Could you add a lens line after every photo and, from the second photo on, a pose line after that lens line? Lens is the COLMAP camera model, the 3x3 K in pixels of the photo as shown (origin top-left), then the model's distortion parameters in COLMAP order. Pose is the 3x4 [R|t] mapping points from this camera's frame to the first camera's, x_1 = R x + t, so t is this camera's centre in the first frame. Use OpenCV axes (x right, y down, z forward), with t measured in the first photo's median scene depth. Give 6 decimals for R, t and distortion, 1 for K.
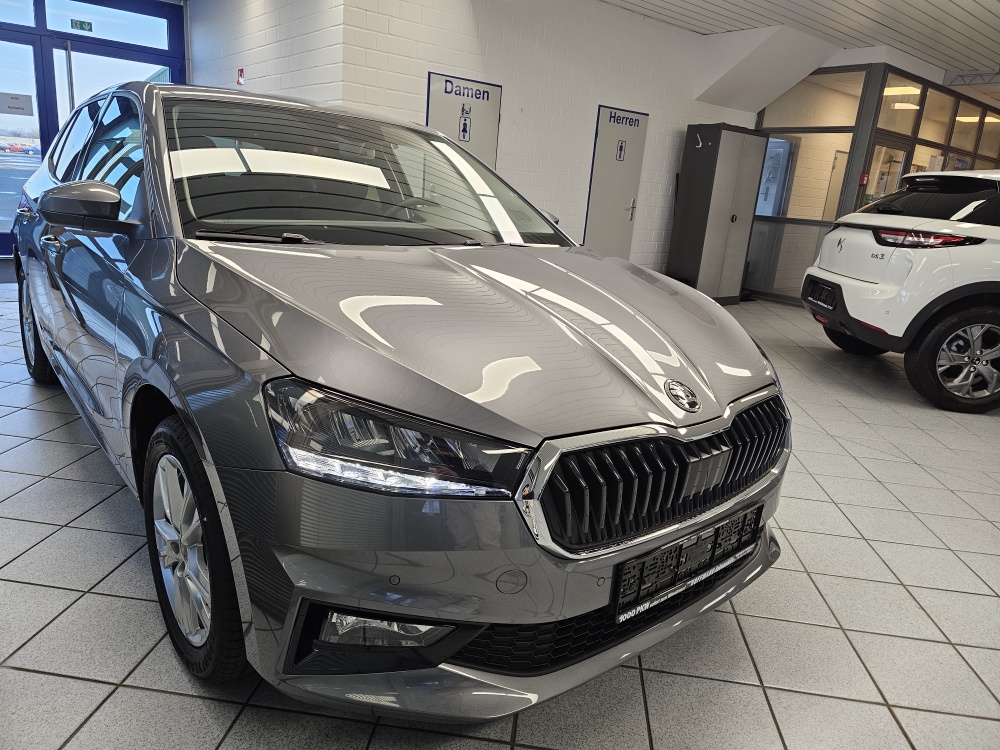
lens RADIAL K [[671.7, 0, 497.6], [0, 671.7, 370.3], [0, 0, 1]] dist [0.017824, -0.018490]
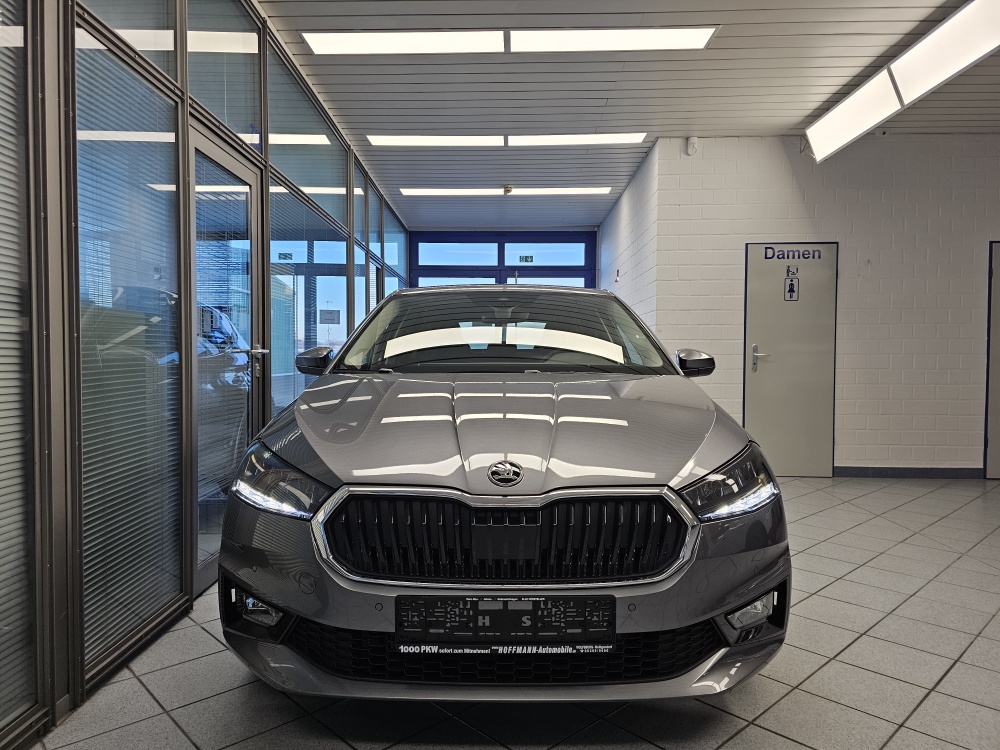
lens RADIAL K [[671.7, 0, 499.6], [0, 671.7, 380.8], [0, 0, 1]] dist [0.017824, -0.018490]
pose [[0.754447, -0.053217, -0.654200, 0.269966], [-0.116185, 0.970140, -0.212906, 0.034341], [0.645996, 0.236635, 0.725736, 0.032584]]
